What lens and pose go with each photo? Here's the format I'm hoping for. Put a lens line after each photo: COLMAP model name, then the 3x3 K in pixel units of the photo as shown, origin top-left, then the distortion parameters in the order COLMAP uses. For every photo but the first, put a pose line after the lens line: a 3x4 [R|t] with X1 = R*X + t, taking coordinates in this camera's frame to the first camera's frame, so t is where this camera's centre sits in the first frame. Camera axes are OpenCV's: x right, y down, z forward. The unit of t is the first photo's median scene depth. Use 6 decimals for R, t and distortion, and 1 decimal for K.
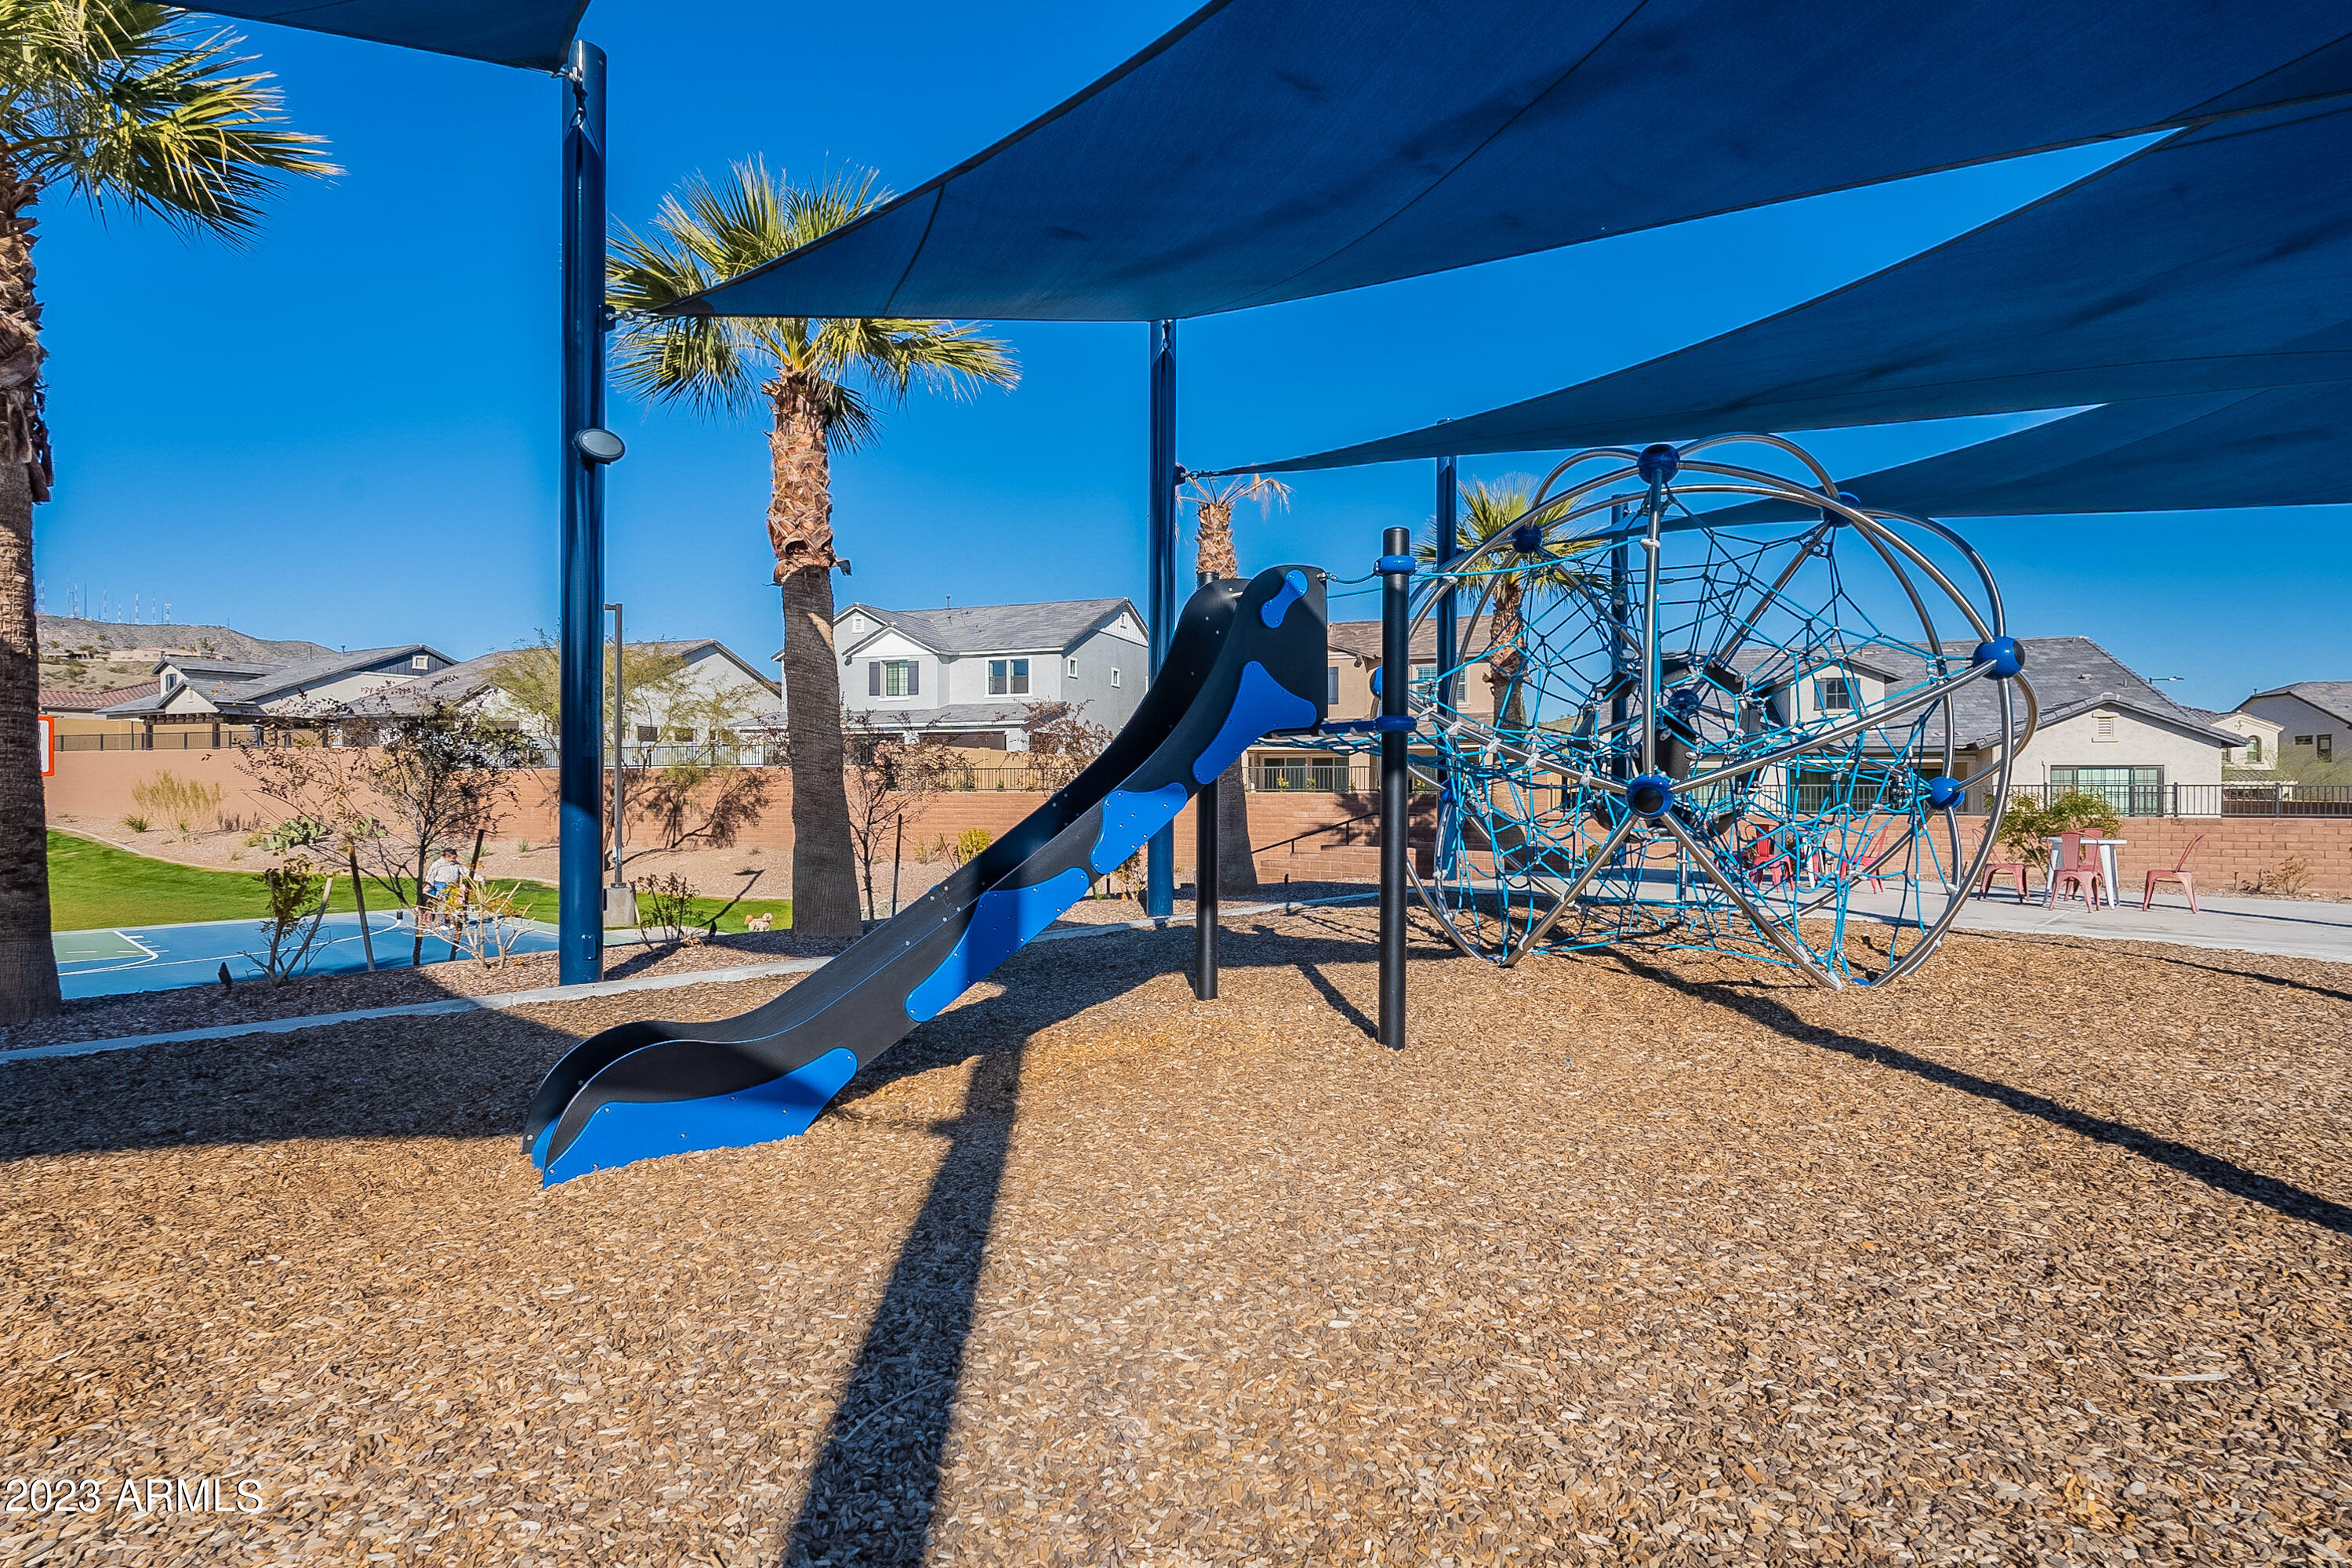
lens RADIAL K [[1205.5, 0, 1178.2], [0, 1205.5, 782.3], [0, 0, 1]] dist [0.000750, -0.000386]
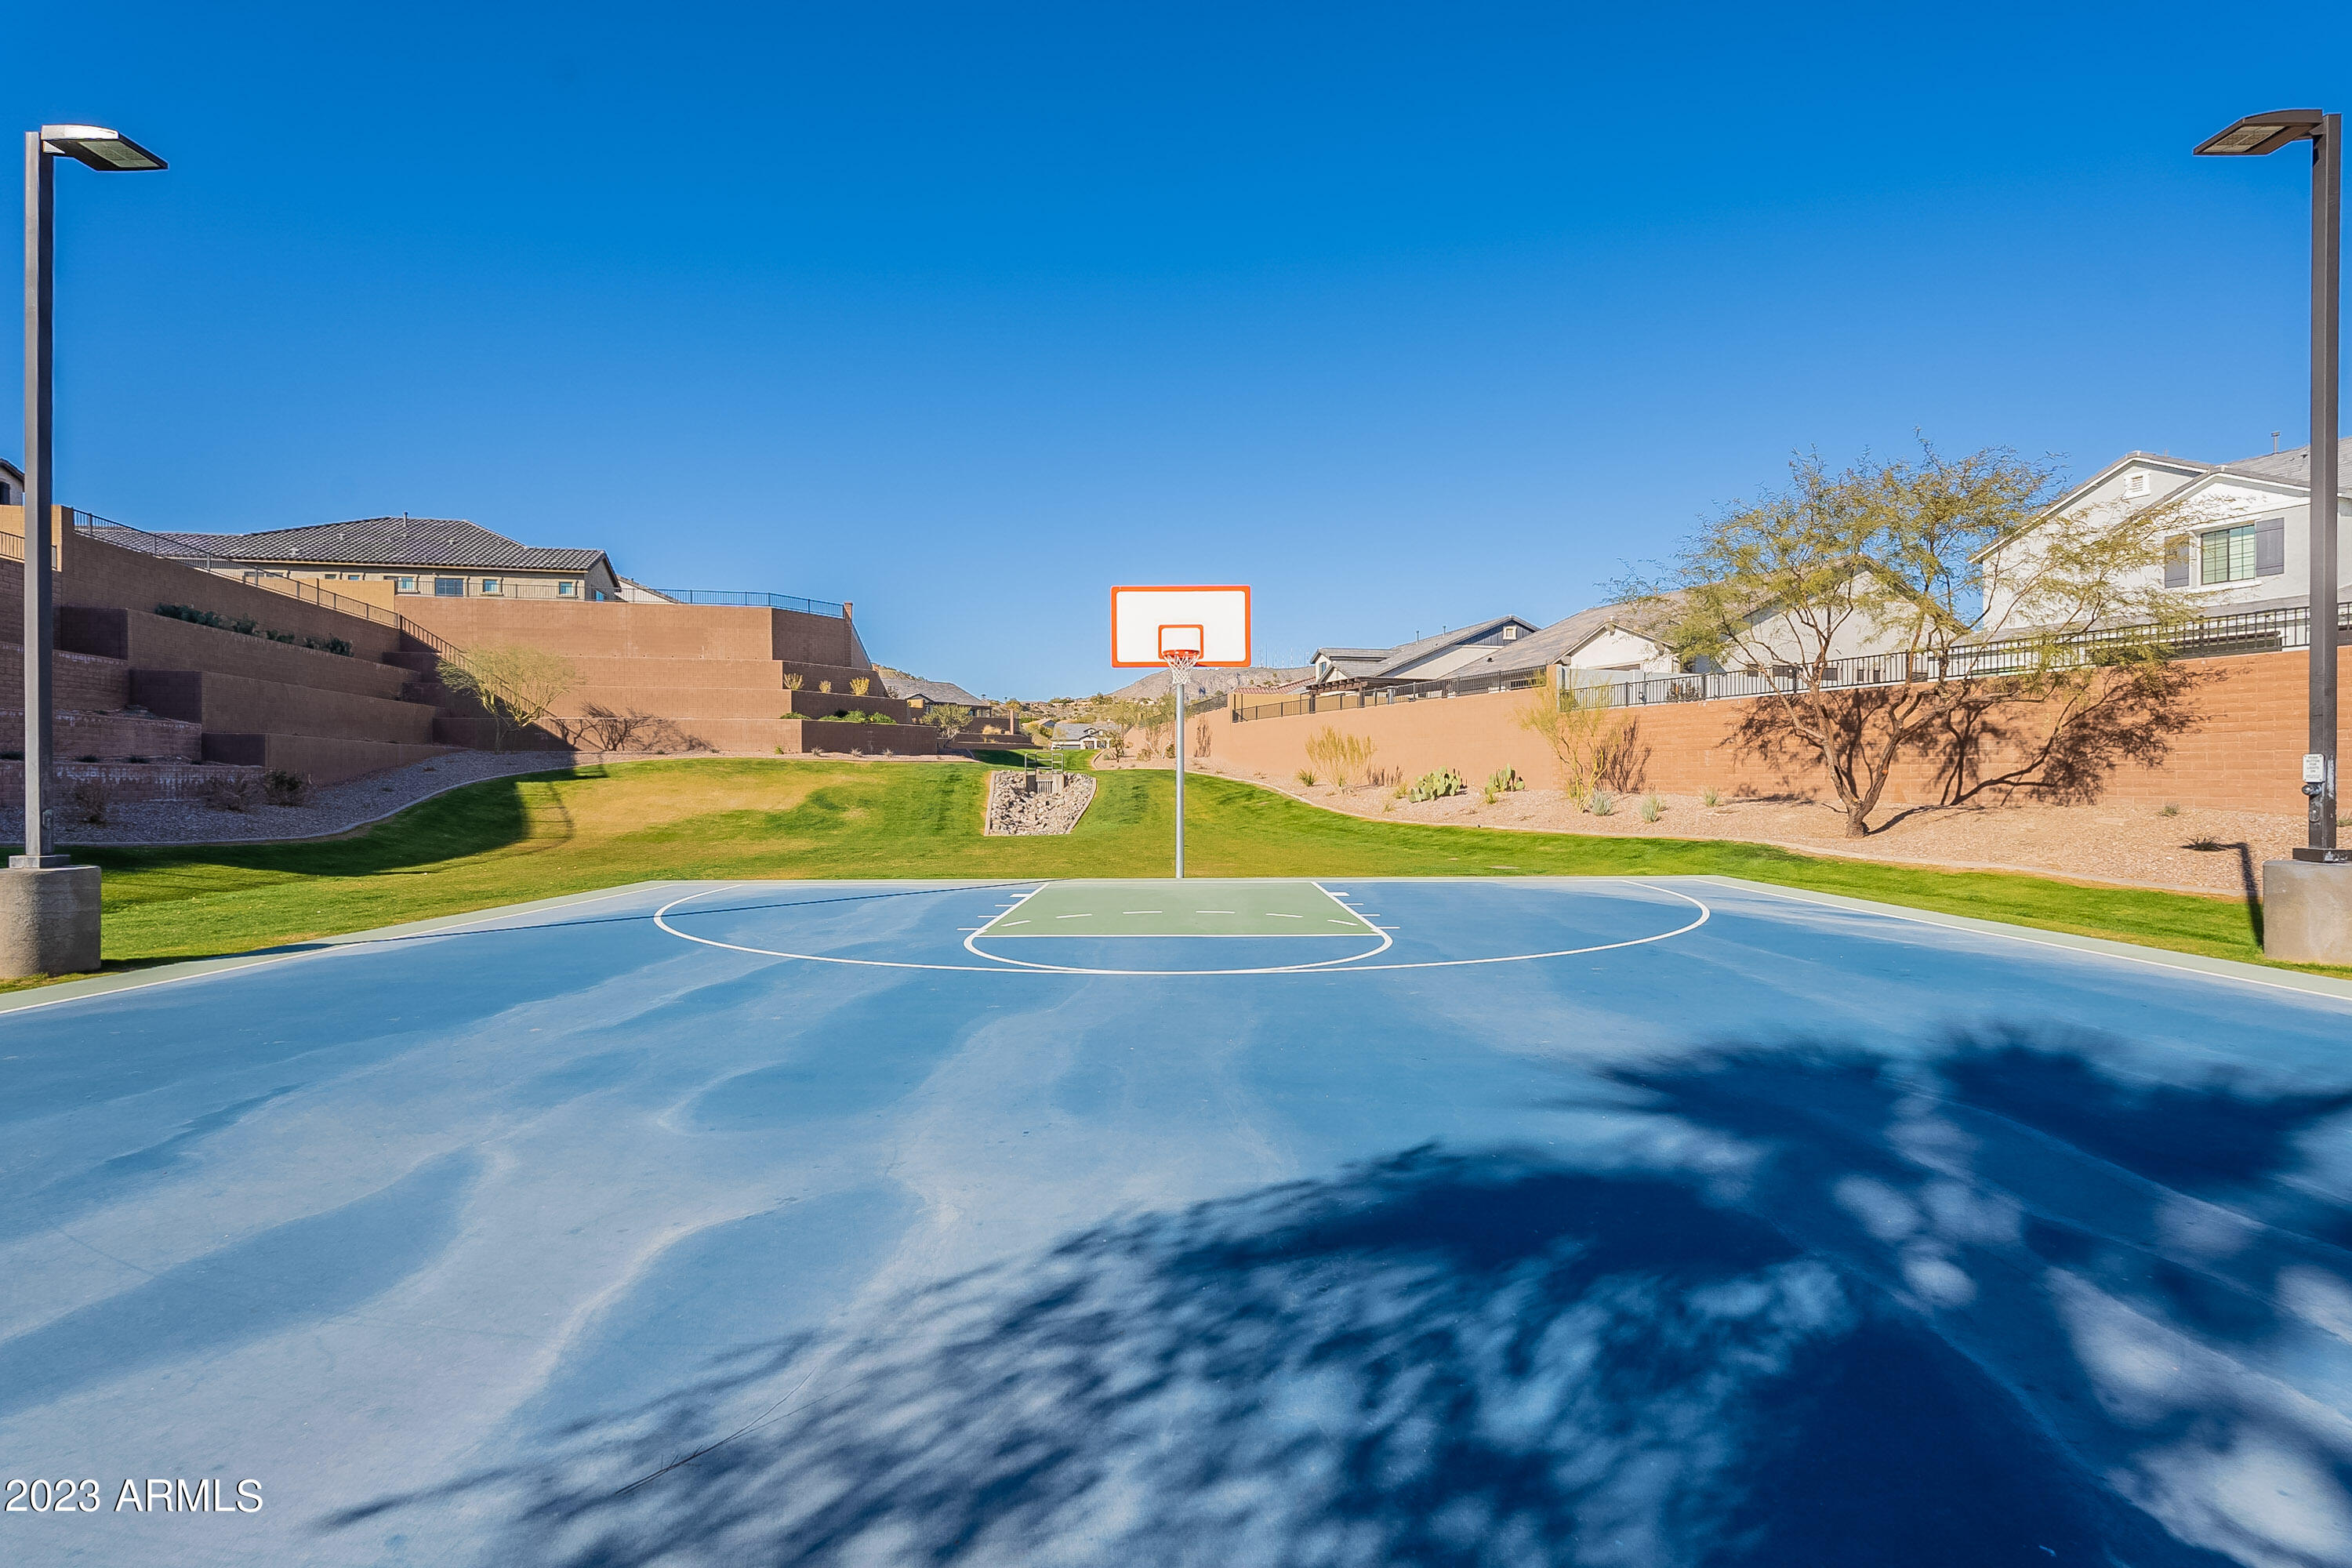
lens RADIAL K [[1058.0, 0, 1180.3], [0, 1058.0, 768.3], [0, 0, 1]] dist [-0.008684, 0.001598]
pose [[0.683575, -0.009291, -0.729821, -0.260906], [0.007687, 0.999955, -0.005531, 0.031927], [0.729840, -0.001830, 0.683616, 0.280693]]
